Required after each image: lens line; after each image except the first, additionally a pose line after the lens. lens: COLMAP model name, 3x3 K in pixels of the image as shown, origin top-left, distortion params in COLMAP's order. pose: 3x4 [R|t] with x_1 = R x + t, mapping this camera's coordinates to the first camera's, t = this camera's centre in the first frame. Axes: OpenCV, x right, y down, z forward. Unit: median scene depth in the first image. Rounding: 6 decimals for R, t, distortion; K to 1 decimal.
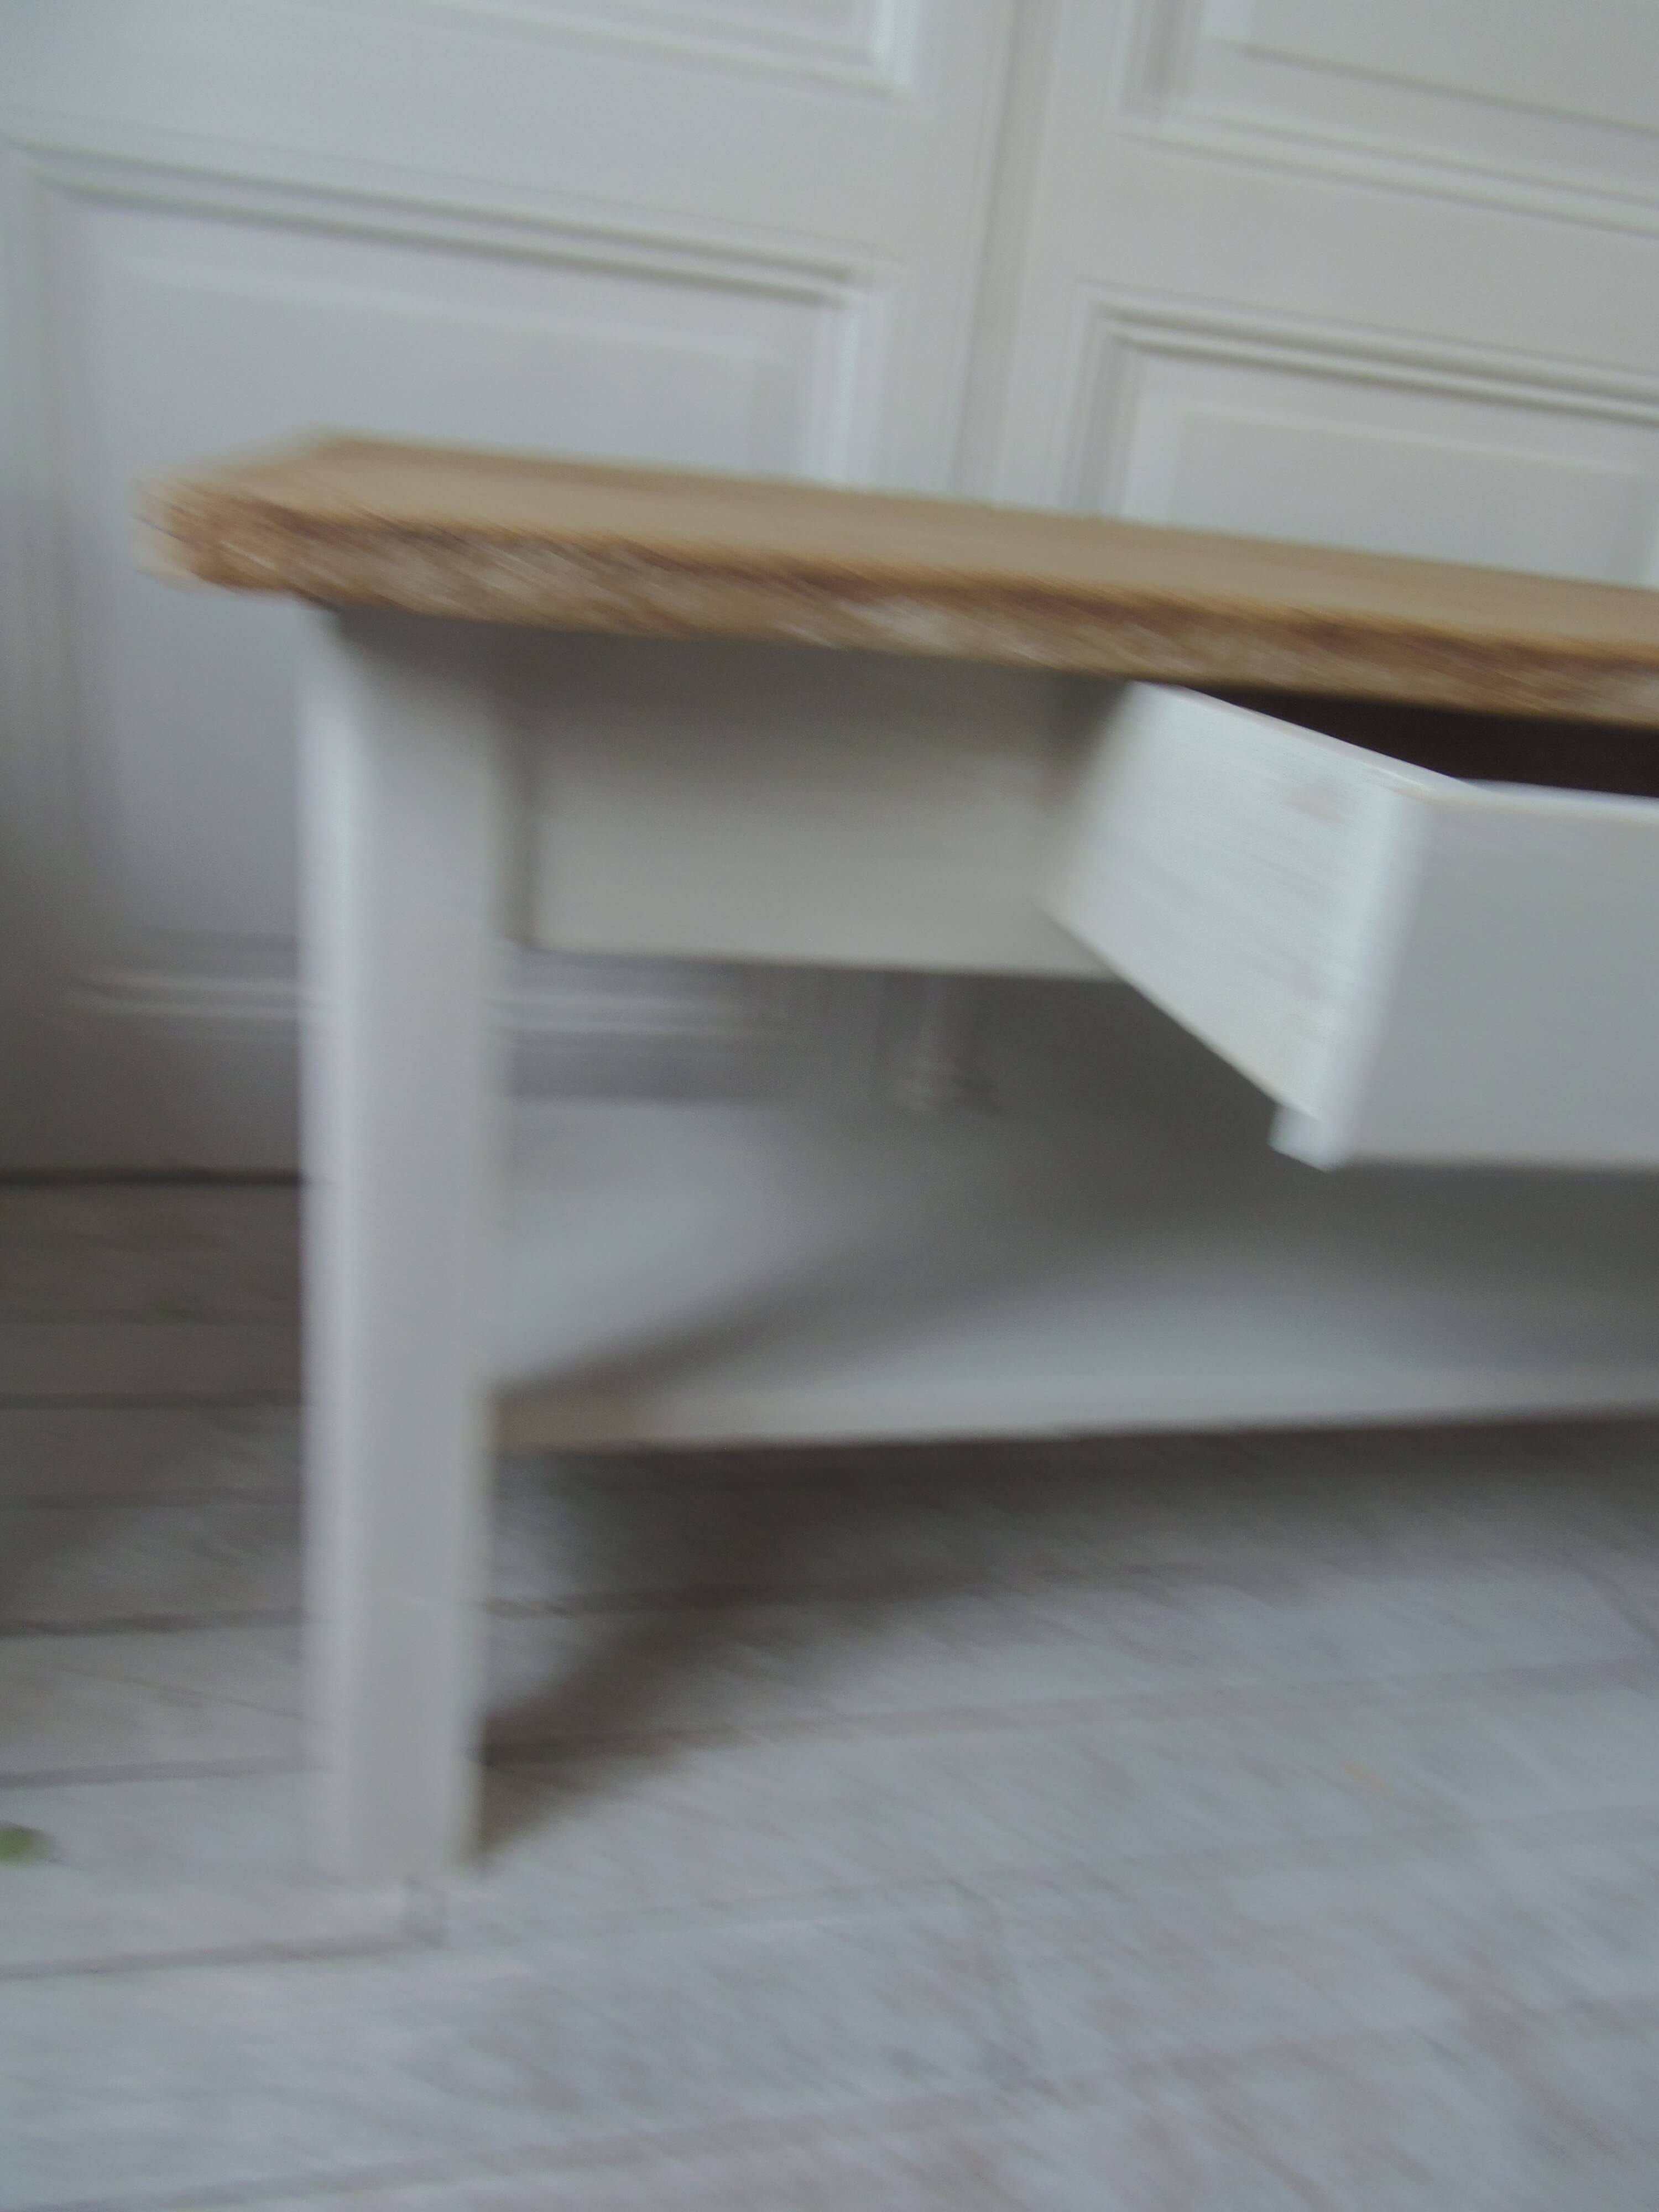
lens RADIAL K [[1620.1, 0, 866.9], [0, 1620.1, 1116.9], [0, 0, 1]] dist [-0.008070, -0.010372]
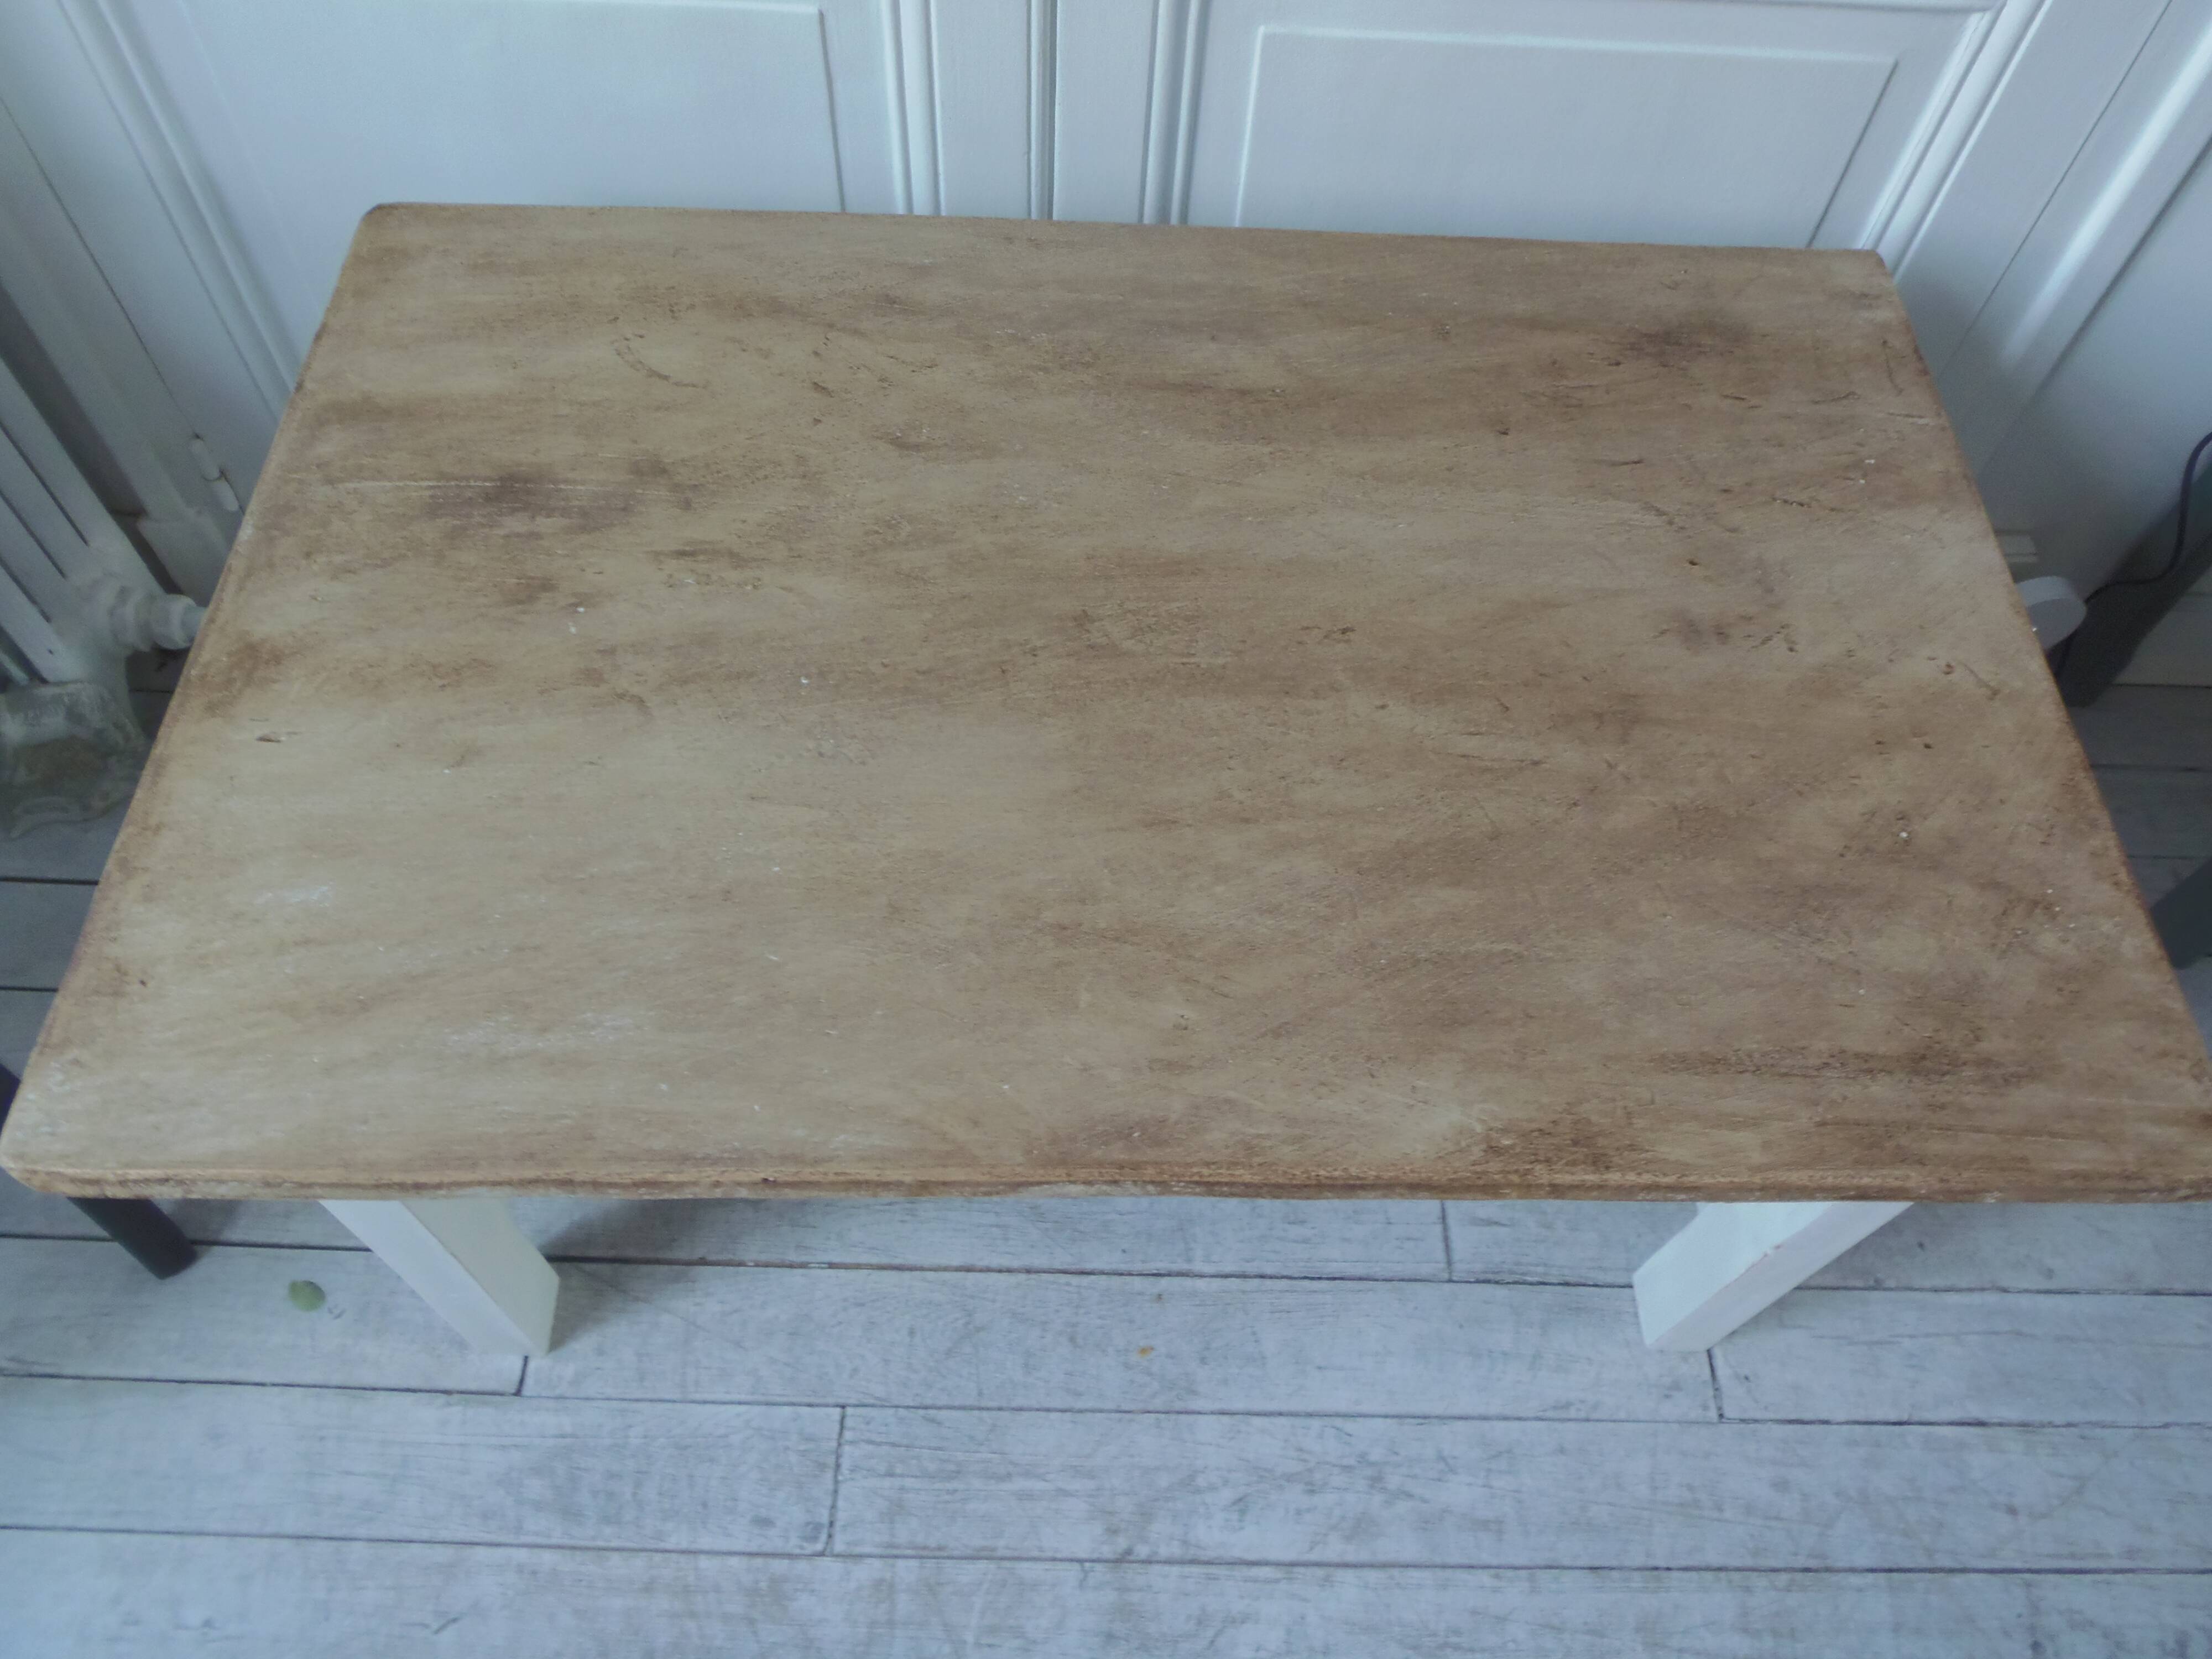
lens RADIAL K [[1620.1, 0, 1114.2], [0, 1620.1, 778.6], [0, 0, 1]] dist [-0.008070, -0.010372]
pose [[0.973790, 0.143579, -0.176400, 0.517085], [-0.026090, 0.840961, 0.540467, -0.925269], [0.225946, -0.521699, 0.822666, 0.049141]]
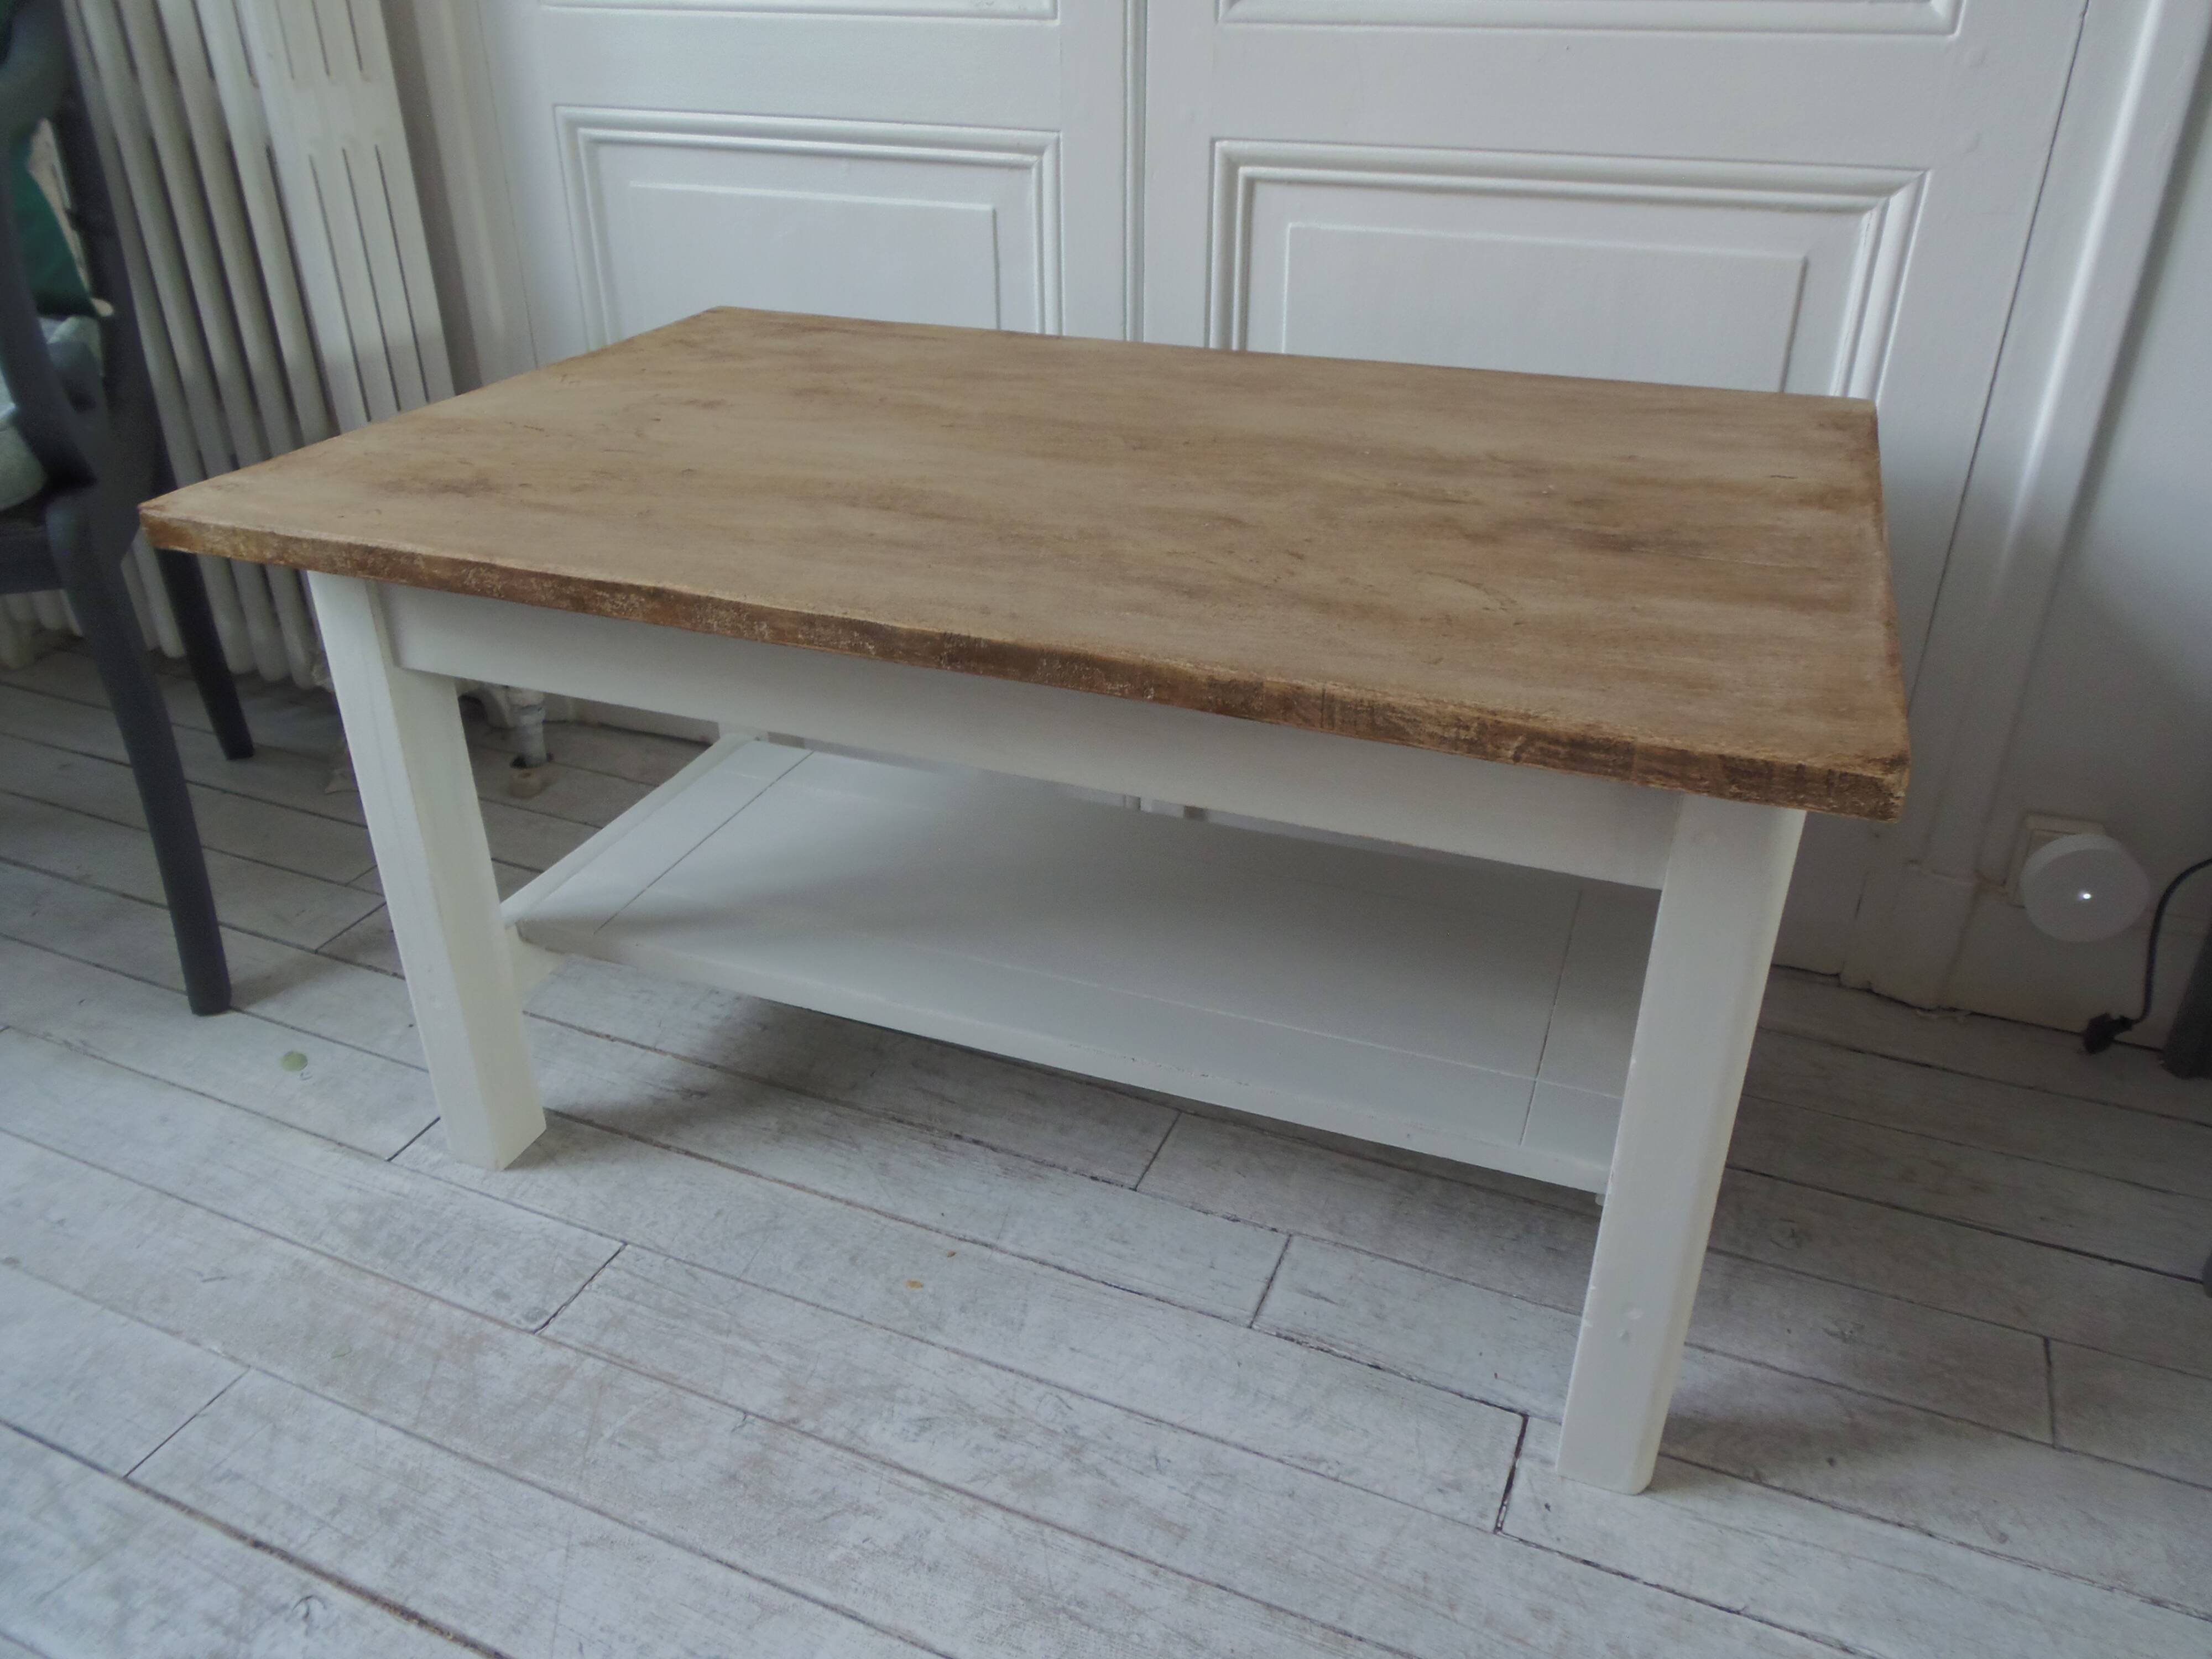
lens RADIAL K [[1620.1, 0, 1112.6], [0, 1620.1, 800.0], [0, 0, 1]] dist [-0.008070, -0.010372]
pose [[0.815426, 0.171753, -0.552794, 1.298491], [-0.135925, 0.985079, 0.105562, -0.214458], [0.562677, -0.010939, 0.826605, -0.095093]]
